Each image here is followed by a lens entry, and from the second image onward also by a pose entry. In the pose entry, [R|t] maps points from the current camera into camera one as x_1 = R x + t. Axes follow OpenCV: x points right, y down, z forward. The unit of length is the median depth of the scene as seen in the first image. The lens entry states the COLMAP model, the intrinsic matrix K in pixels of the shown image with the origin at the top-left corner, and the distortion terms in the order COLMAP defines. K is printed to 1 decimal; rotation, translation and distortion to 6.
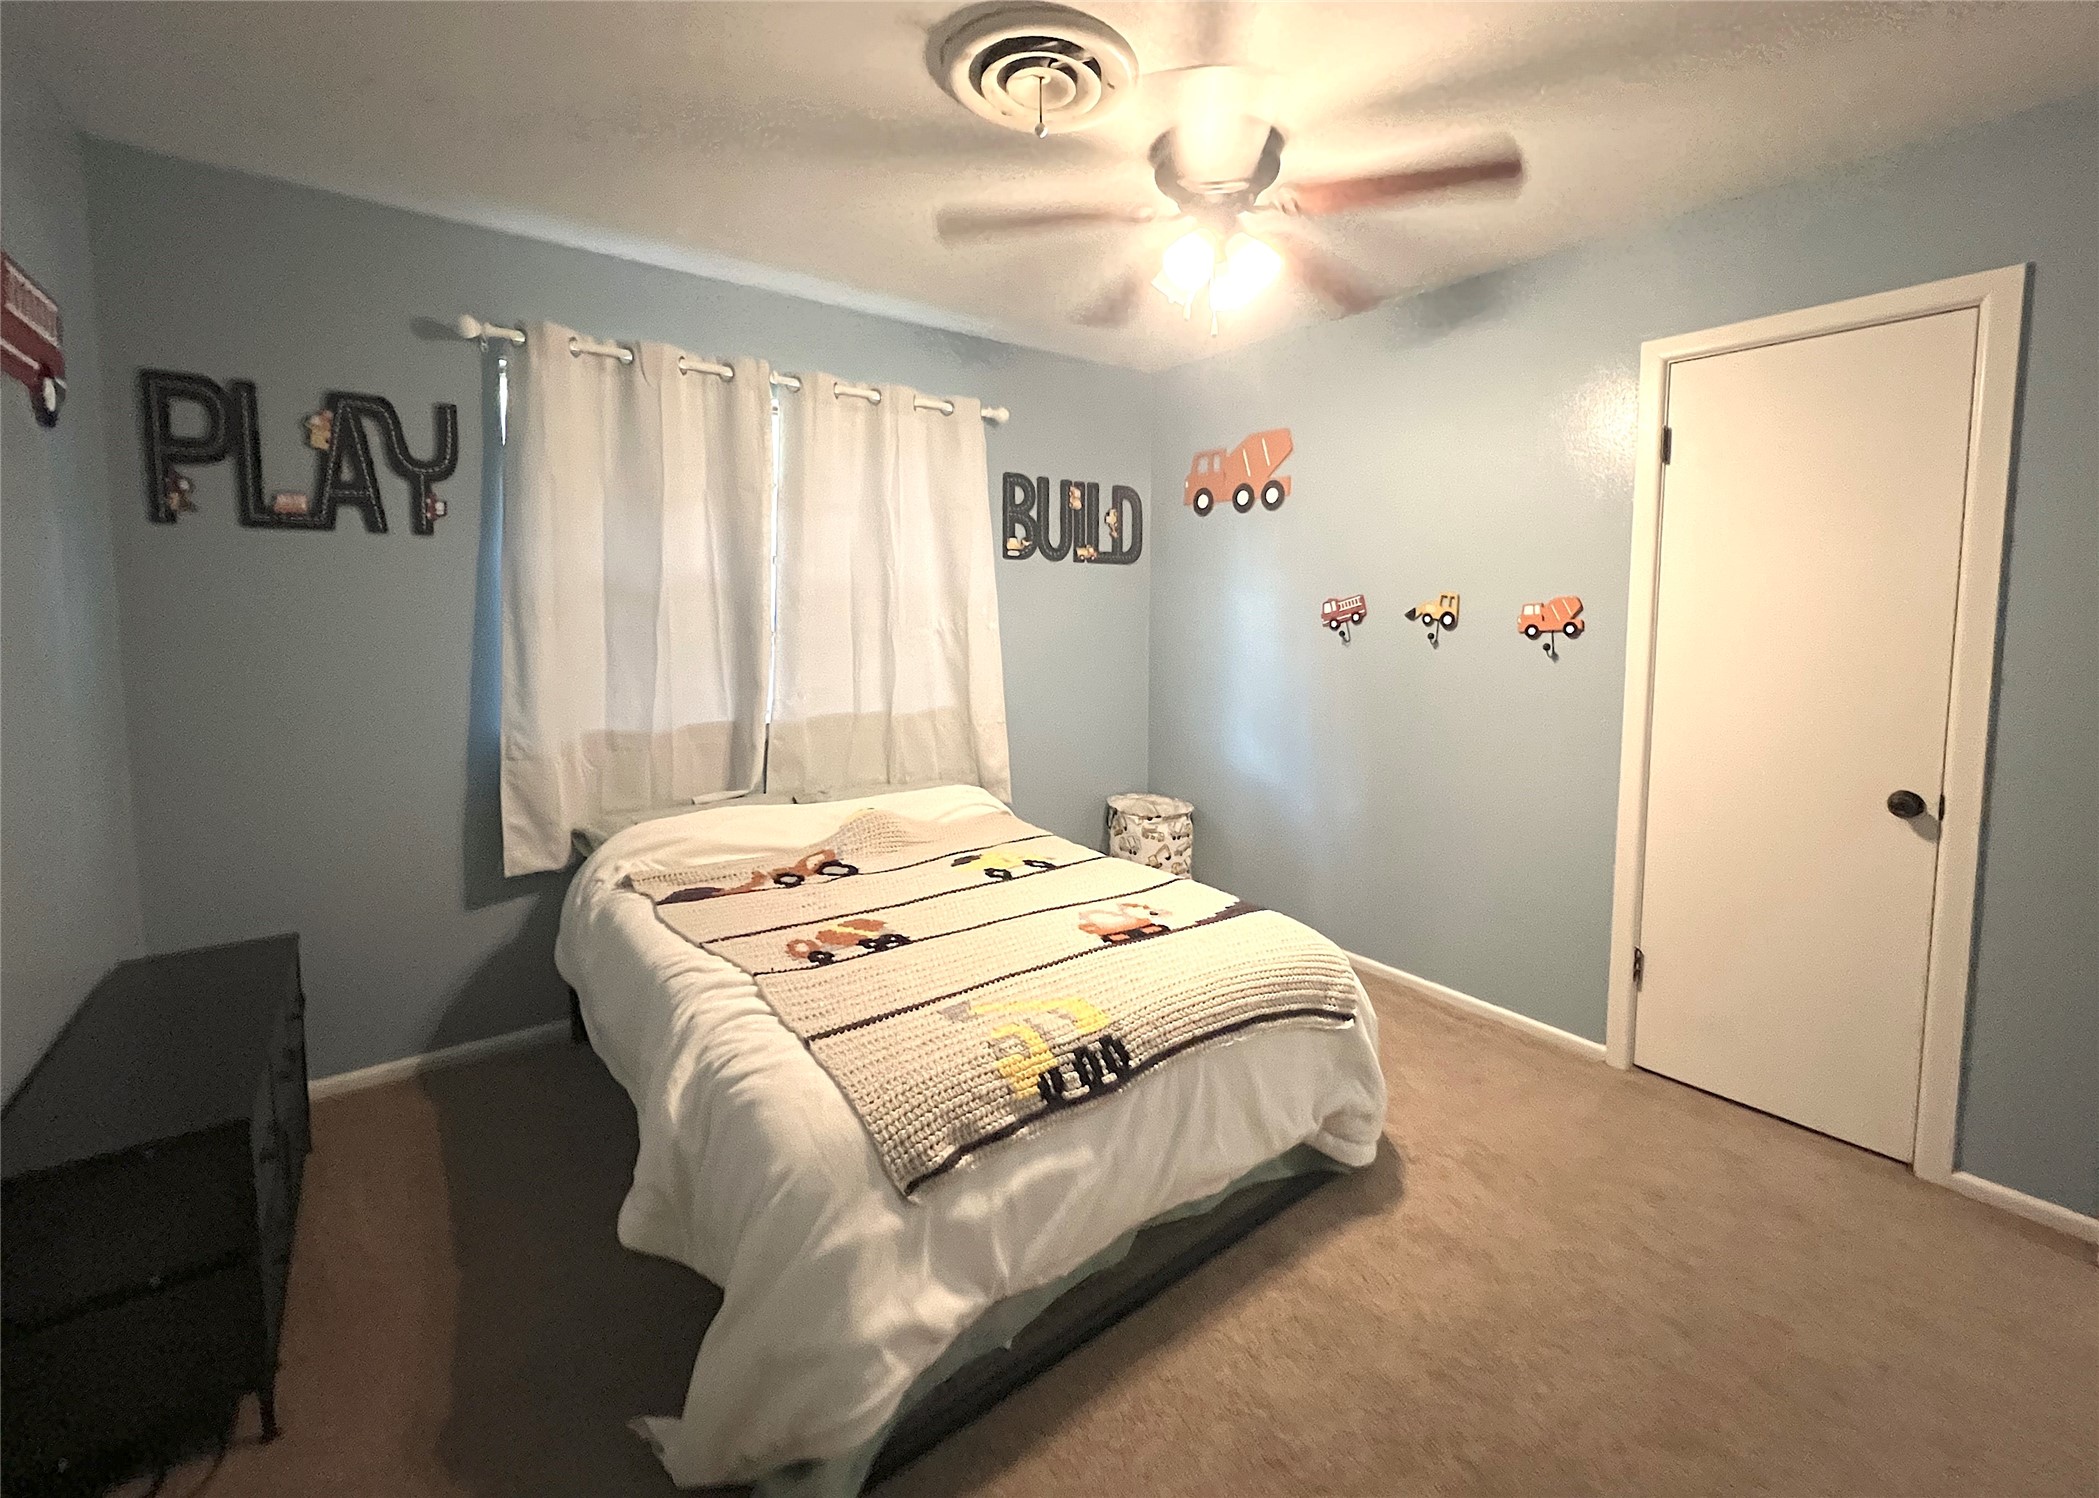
lens RADIAL K [[905.8, 0, 1039.0], [0, 905.8, 674.7], [0, 0, 1]] dist [-0.000228, -0.000307]
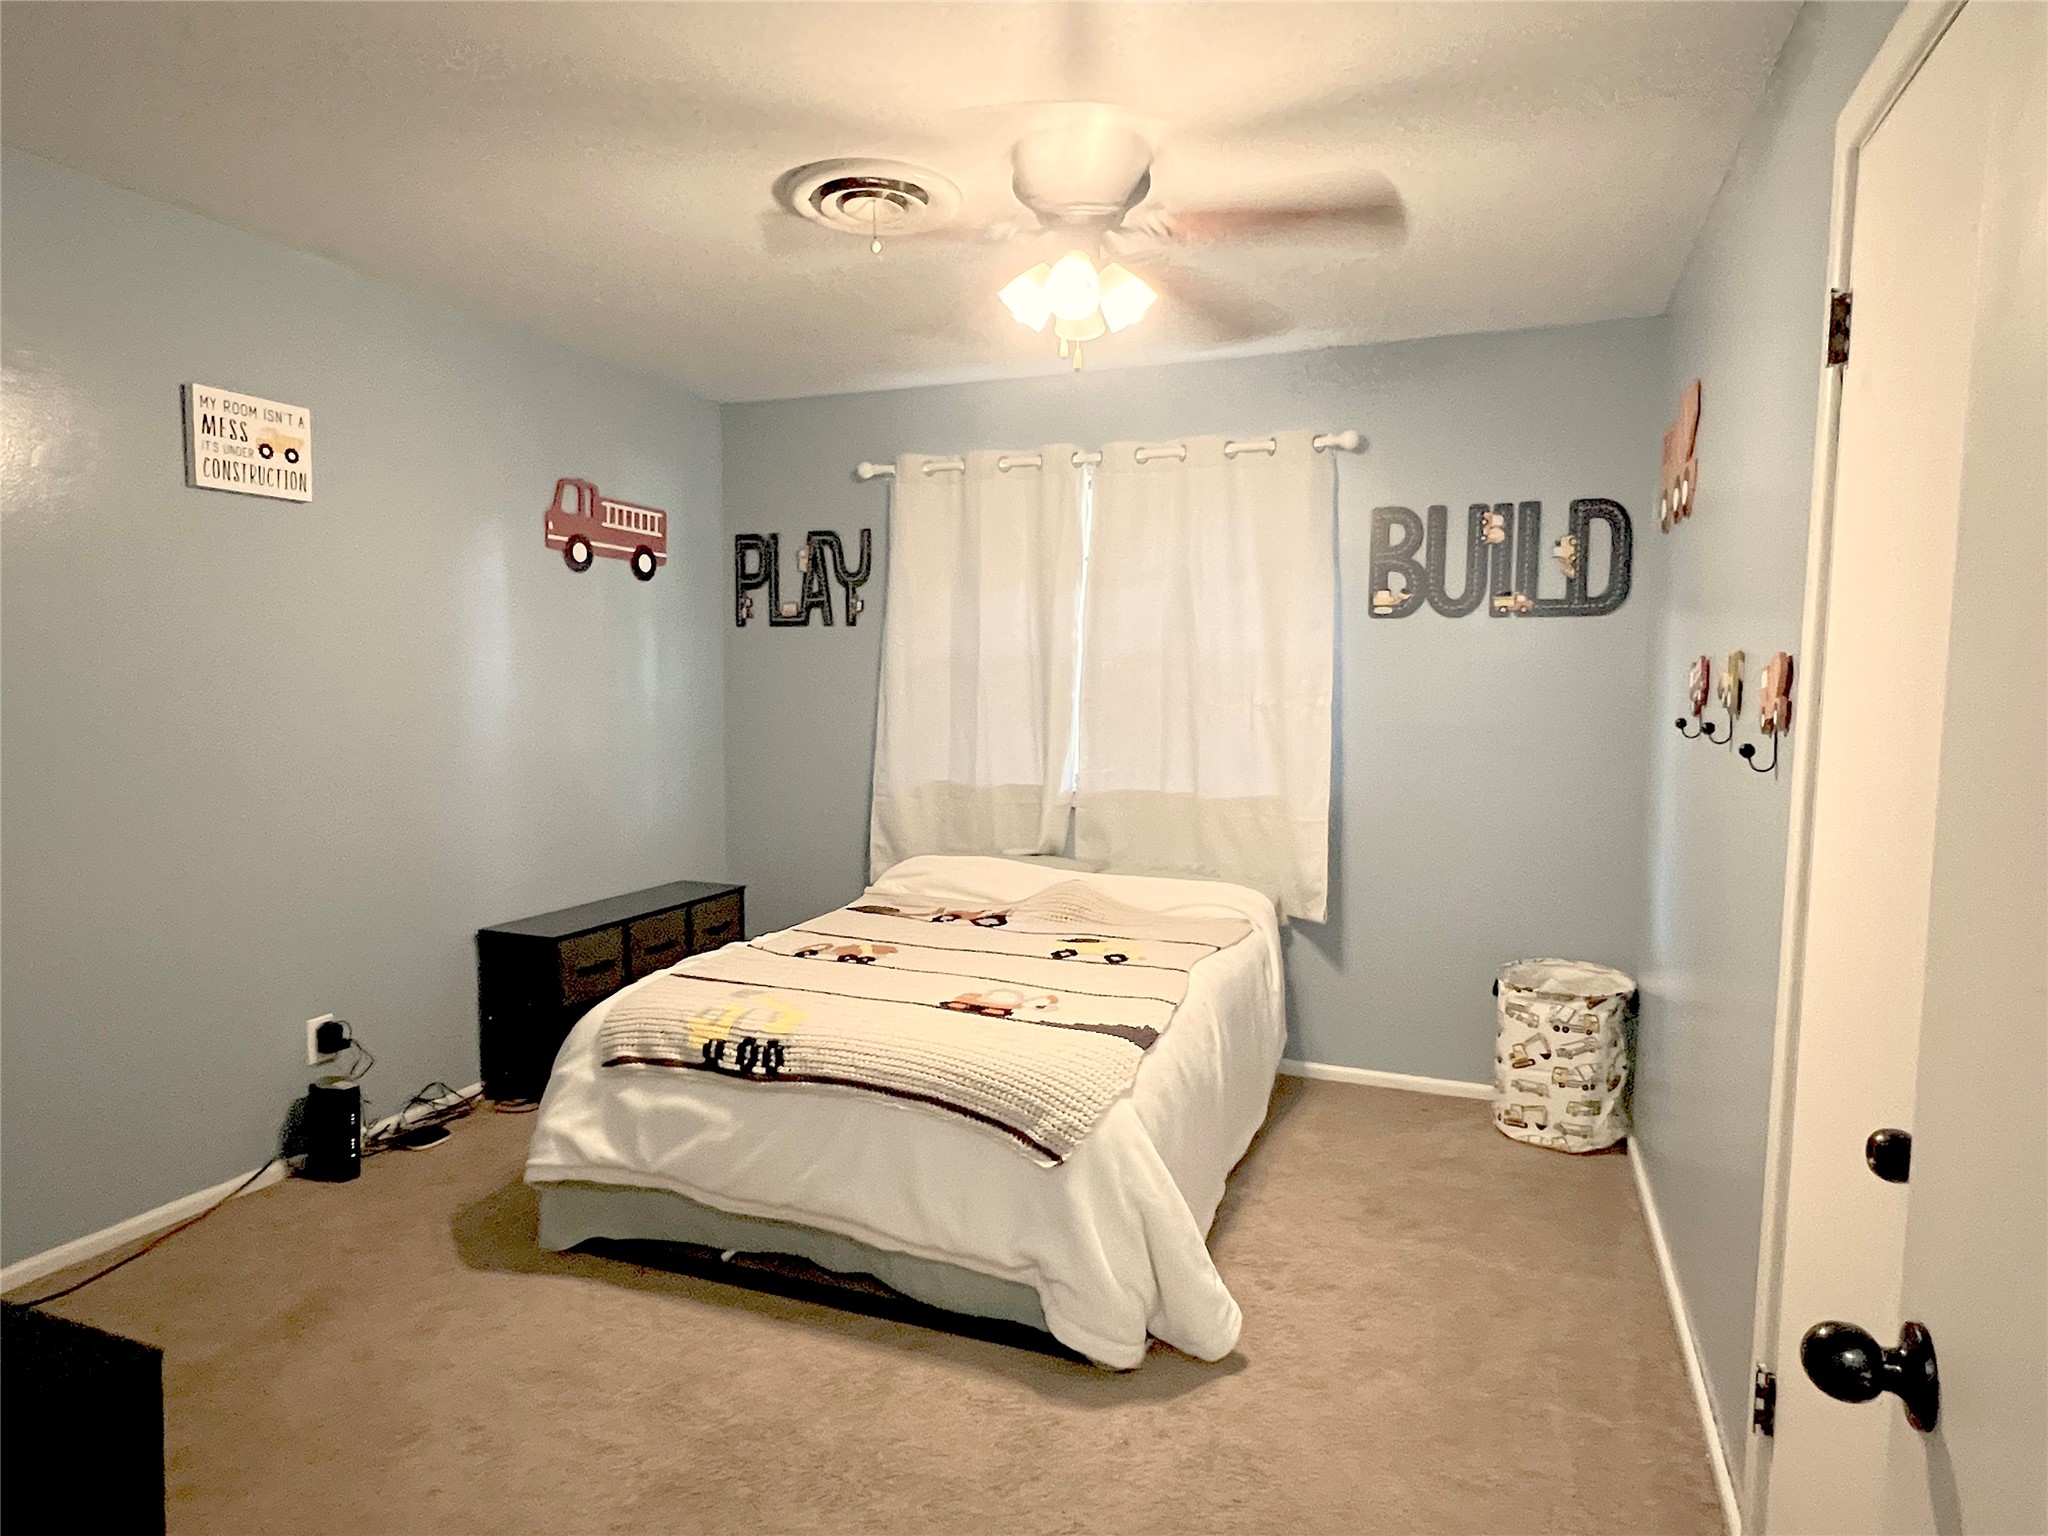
lens RADIAL K [[1185.6, 0, 1024.4], [0, 1185.6, 769.9], [0, 0, 1]] dist [-0.001966, 0.002971]
pose [[0.500650, 0.064518, -0.863242, 1.021341], [-0.069254, 0.997008, 0.034350, -0.015709], [0.862875, 0.042585, 0.503620, 0.326741]]
